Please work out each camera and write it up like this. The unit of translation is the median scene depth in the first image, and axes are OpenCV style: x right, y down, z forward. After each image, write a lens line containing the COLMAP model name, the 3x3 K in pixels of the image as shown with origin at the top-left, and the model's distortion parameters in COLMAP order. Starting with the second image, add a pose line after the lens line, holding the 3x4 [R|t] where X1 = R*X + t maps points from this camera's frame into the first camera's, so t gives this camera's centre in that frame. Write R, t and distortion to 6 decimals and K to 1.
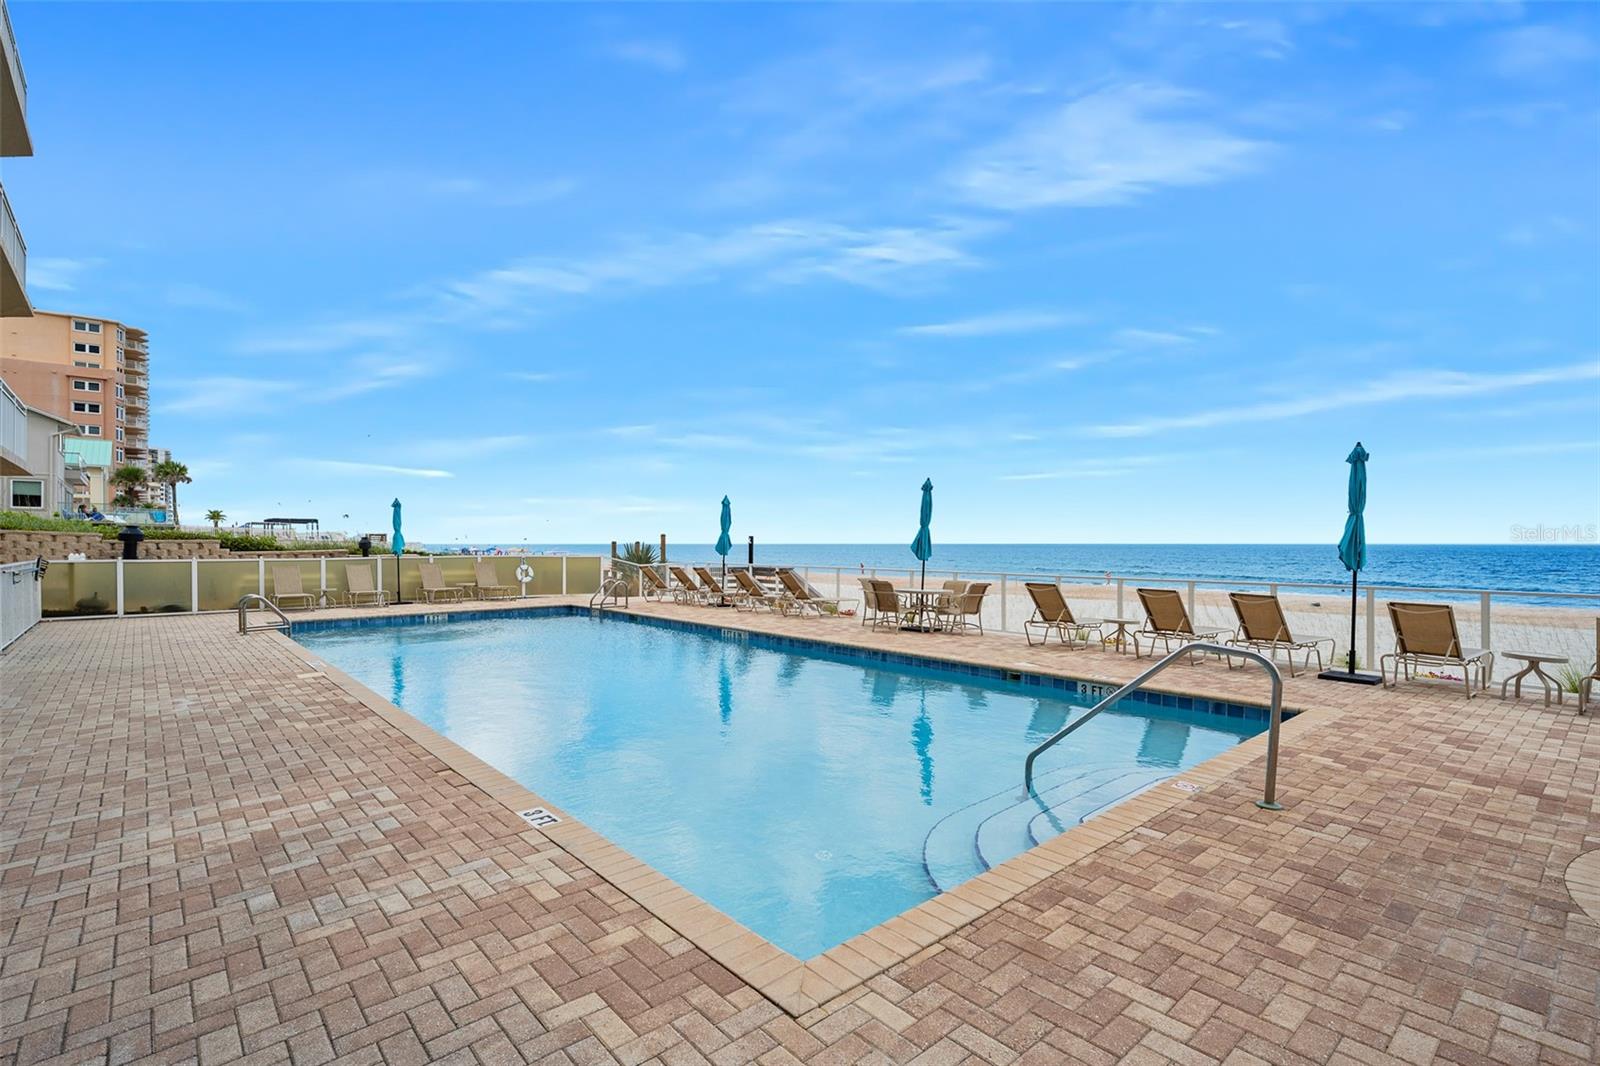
lens RADIAL K [[749.2, 0, 804.2], [0, 749.2, 525.4], [0, 0, 1]] dist [-0.001112, -0.000372]
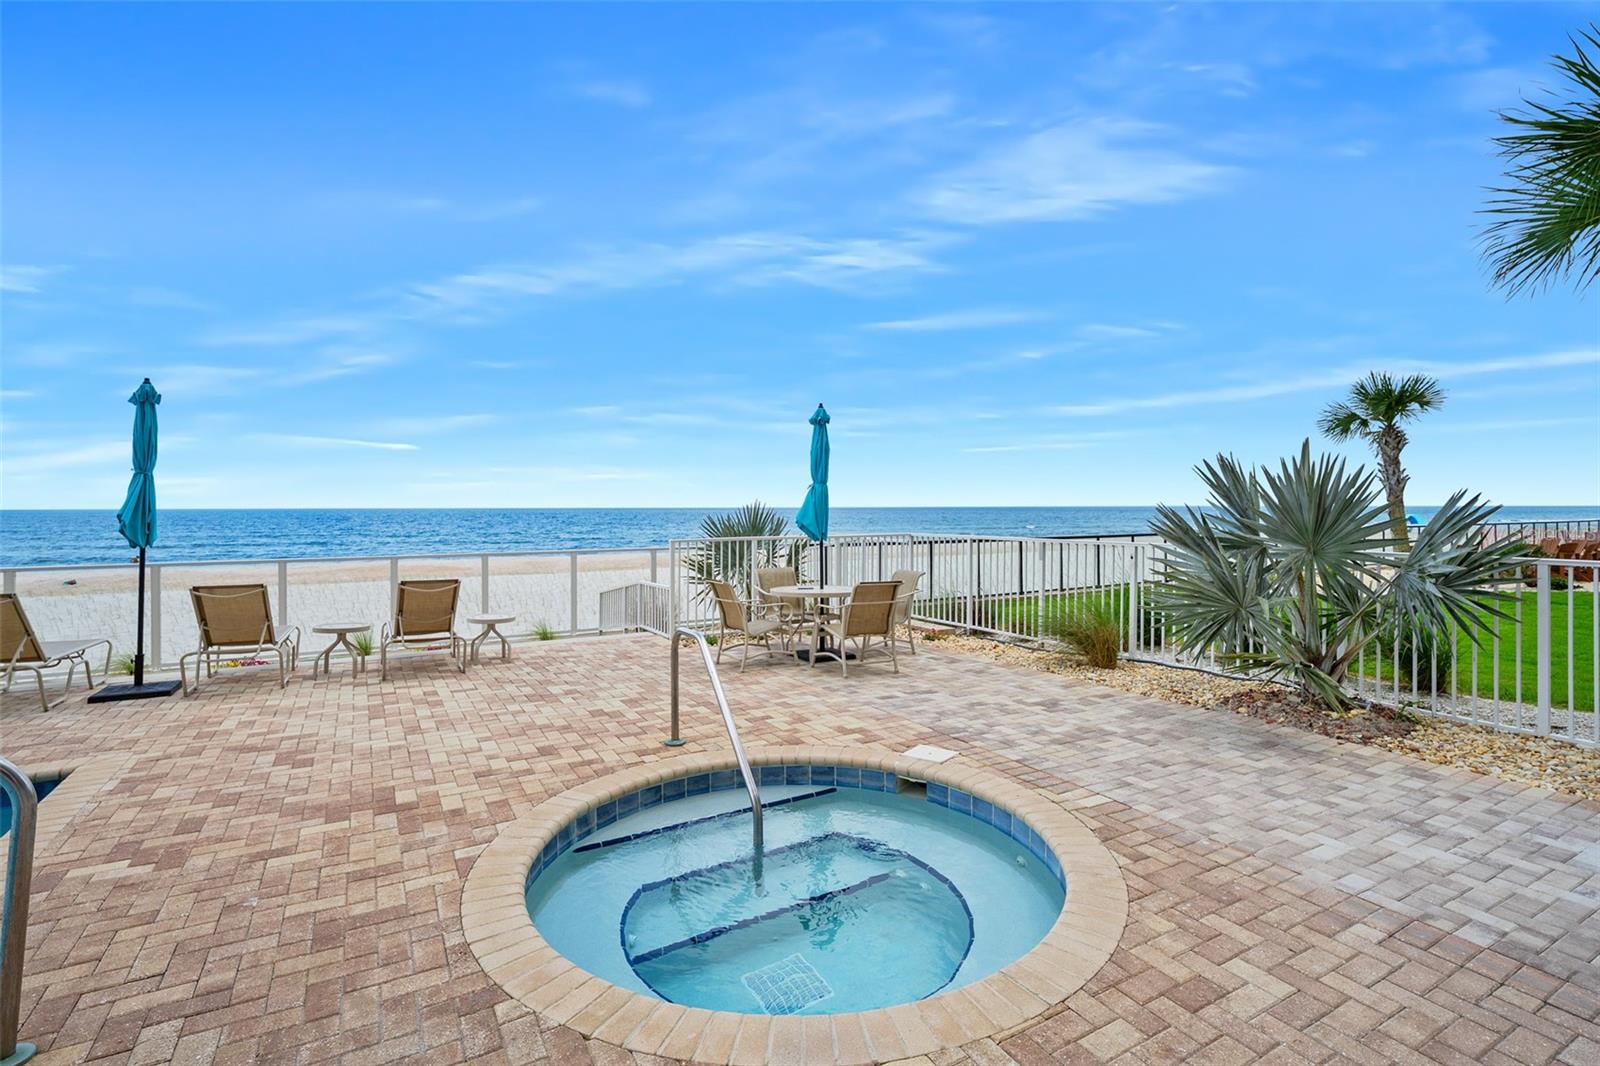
lens RADIAL K [[749.2, 0, 804.2], [0, 749.2, 525.4], [0, 0, 1]] dist [-0.001112, -0.000372]
pose [[0.193269, -0.022480, 0.980888, 0.154433], [-0.025273, 0.999292, 0.027882, 0.000157], [-0.980820, -0.030179, 0.192564, 0.248256]]
